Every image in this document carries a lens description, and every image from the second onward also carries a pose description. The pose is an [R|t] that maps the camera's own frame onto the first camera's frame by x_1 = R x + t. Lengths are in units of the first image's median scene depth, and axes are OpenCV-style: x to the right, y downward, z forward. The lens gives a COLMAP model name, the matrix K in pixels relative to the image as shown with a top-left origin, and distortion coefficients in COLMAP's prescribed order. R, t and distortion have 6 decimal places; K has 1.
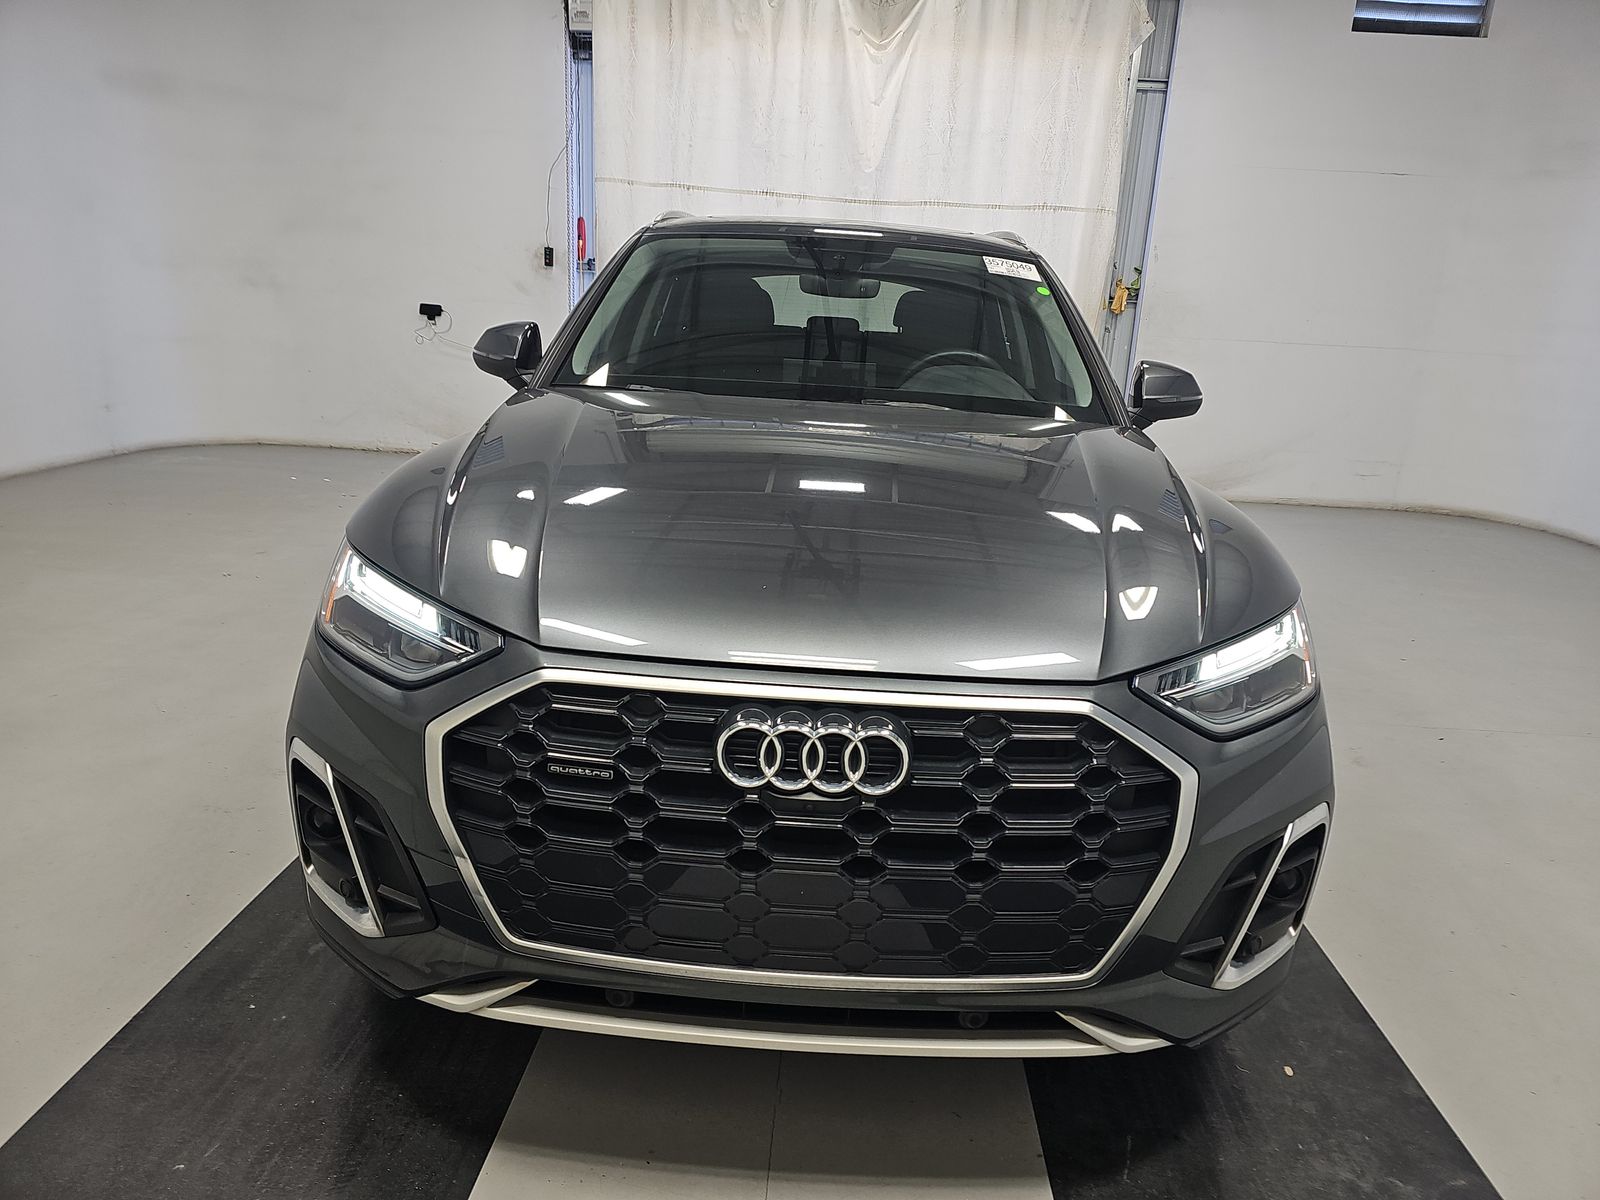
lens RADIAL K [[1075.6, 0, 801.0], [0, 1075.6, 606.0], [0, 0, 1]] dist [0.036753, -0.030934]
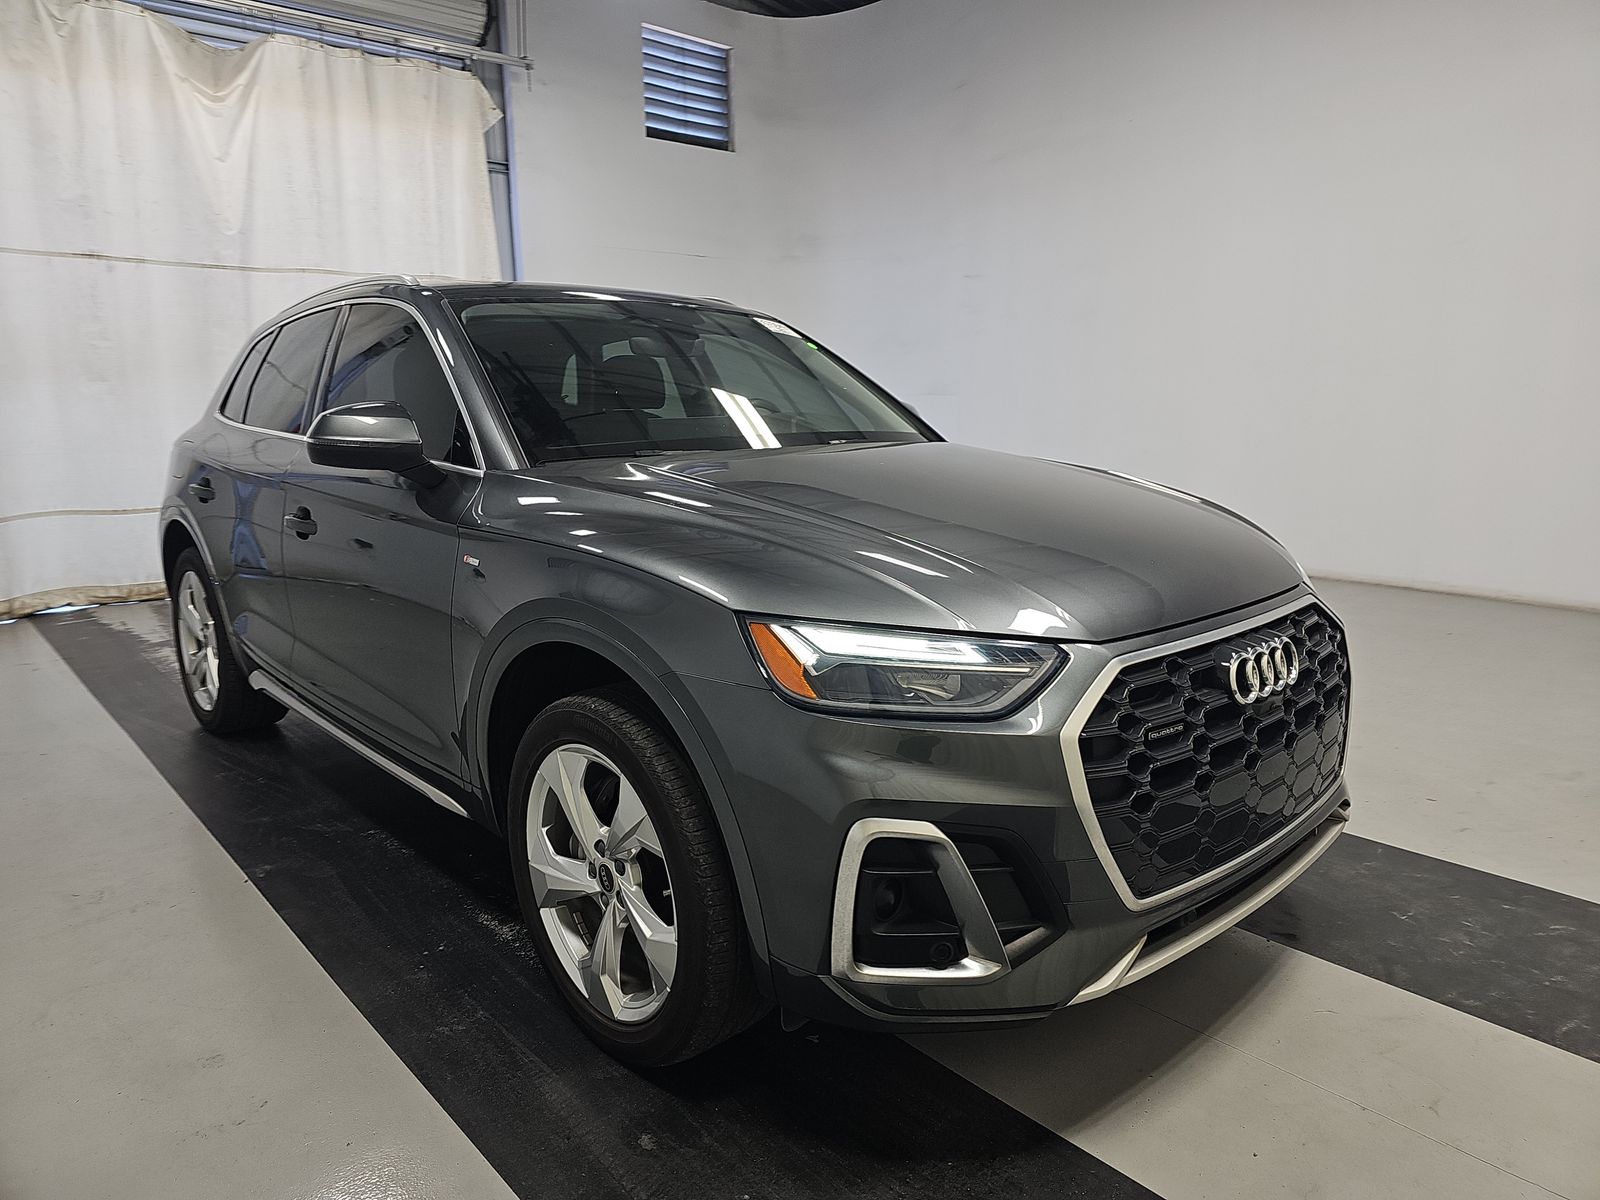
lens RADIAL K [[1075.6, 0, 804.4], [0, 1075.6, 598.8], [0, 0, 1]] dist [0.036753, -0.030934]
pose [[0.716580, -0.189811, 0.671181, -0.258759], [0.235543, 0.971585, 0.023291, -0.022226], [-0.656531, 0.141402, 0.740927, 0.076099]]
